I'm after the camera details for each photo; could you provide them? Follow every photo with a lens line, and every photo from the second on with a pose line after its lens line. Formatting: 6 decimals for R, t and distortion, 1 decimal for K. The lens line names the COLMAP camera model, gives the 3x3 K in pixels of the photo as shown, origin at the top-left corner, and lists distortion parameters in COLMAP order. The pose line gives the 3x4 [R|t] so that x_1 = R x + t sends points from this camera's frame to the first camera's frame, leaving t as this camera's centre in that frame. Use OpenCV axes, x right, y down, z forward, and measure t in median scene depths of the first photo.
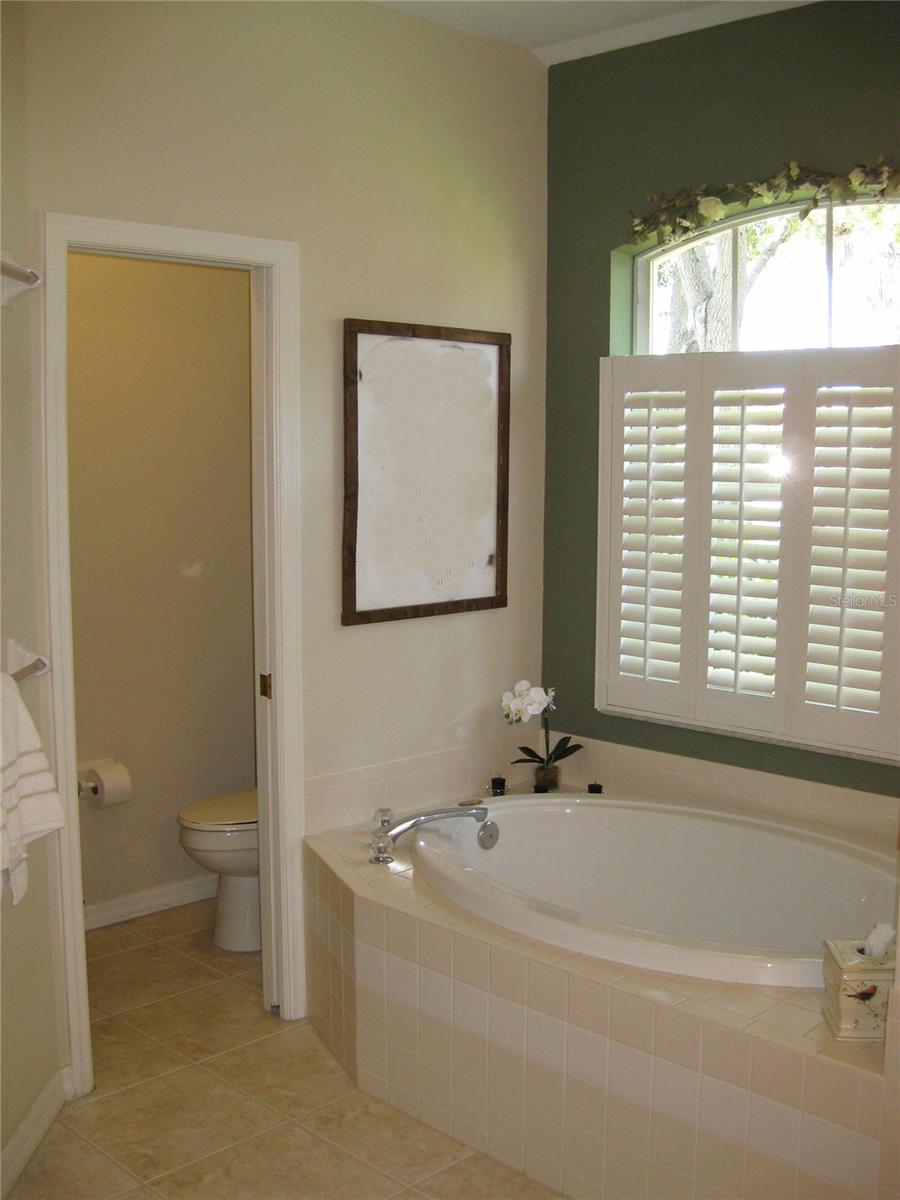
lens RADIAL K [[1338.9, 0, 450.7], [0, 1338.9, 604.1], [0, 0, 1]] dist [-0.153388, 0.000000]
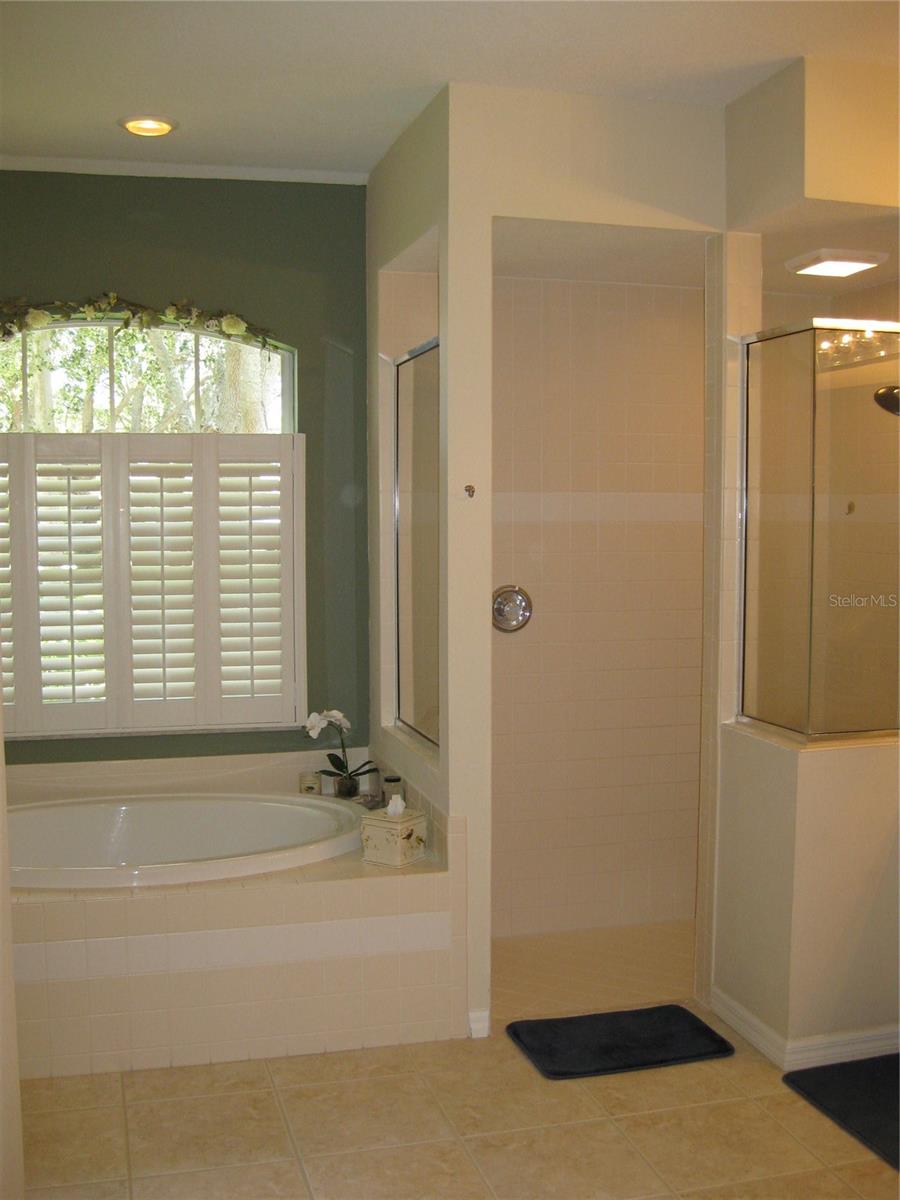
lens RADIAL K [[1318.1, 0, 445.6], [0, 1318.1, 599.6], [0, 0, 1]] dist [-0.137021, 0.000000]
pose [[0.495147, -0.055787, 0.867017, -0.731596], [0.106246, 0.994334, 0.003303, 0.003557], [-0.862289, 0.090481, 0.498268, 0.075668]]
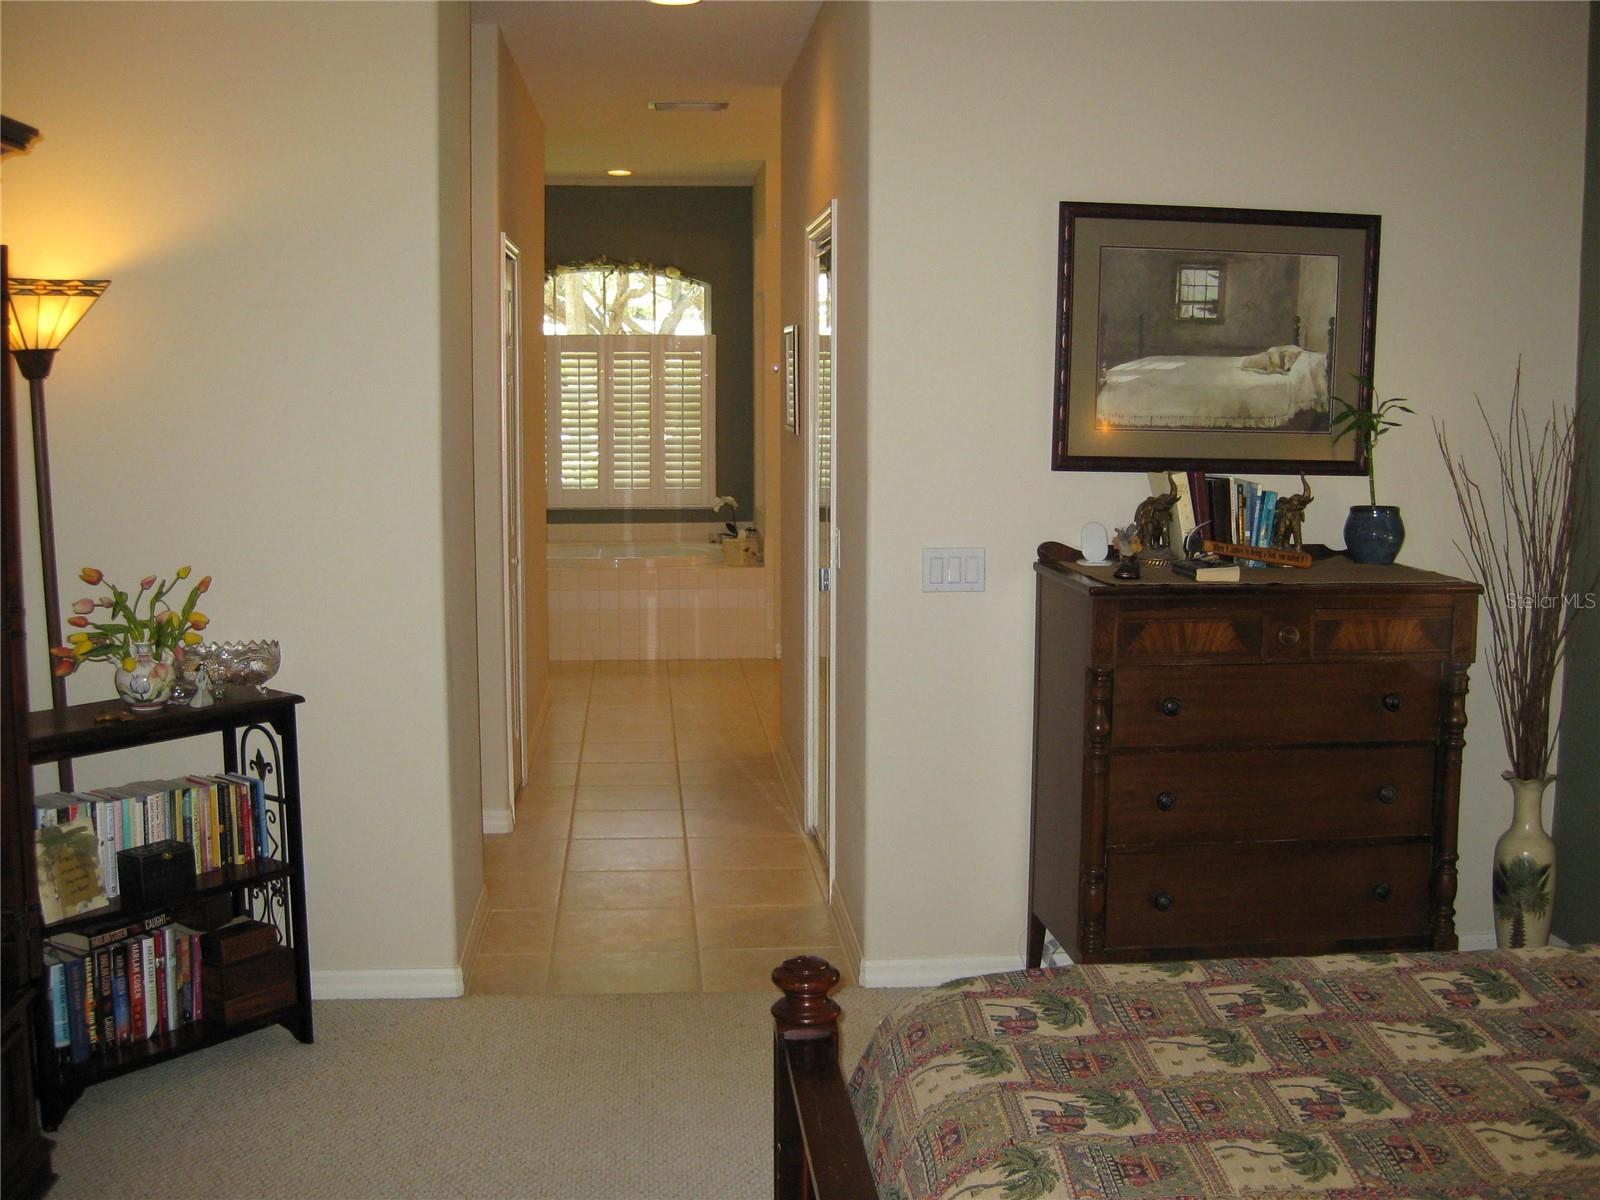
lens RADIAL K [[1757.4, 0, 799.9], [0, 1757.4, 599.1], [0, 0, 1]] dist [-0.137021, 0.000000]
pose [[0.631676, -0.091688, 0.769791, -1.970242], [0.087085, 0.995089, 0.047062, 0.157760], [-0.770326, 0.037310, 0.636558, -1.230807]]
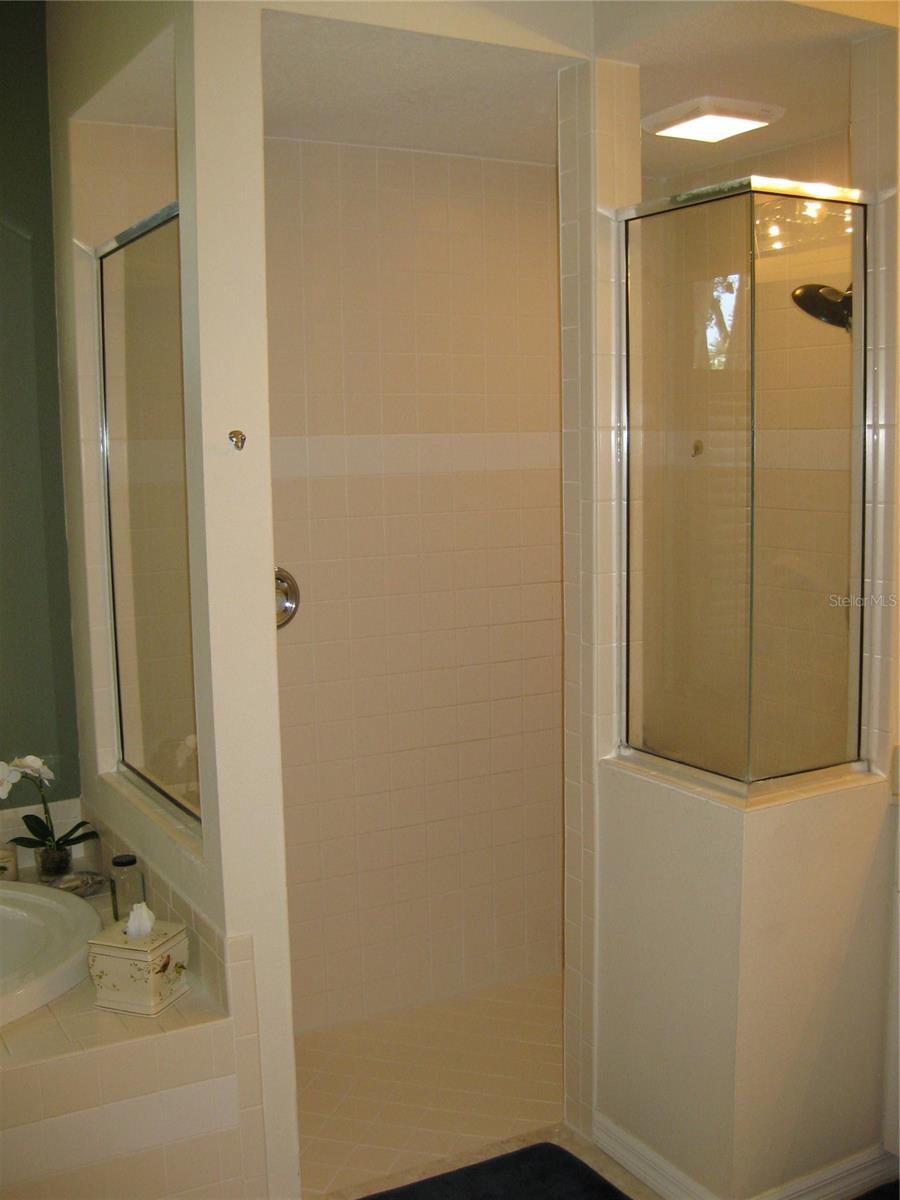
lens RADIAL K [[1318.1, 0, 449.7], [0, 1318.1, 603.5], [0, 0, 1]] dist [-0.137021, 0.000000]
pose [[0.264235, -0.118514, 0.957149, -0.417875], [0.136581, 0.987018, 0.084507, -0.037795], [-0.954738, 0.108399, 0.276991, 0.302363]]
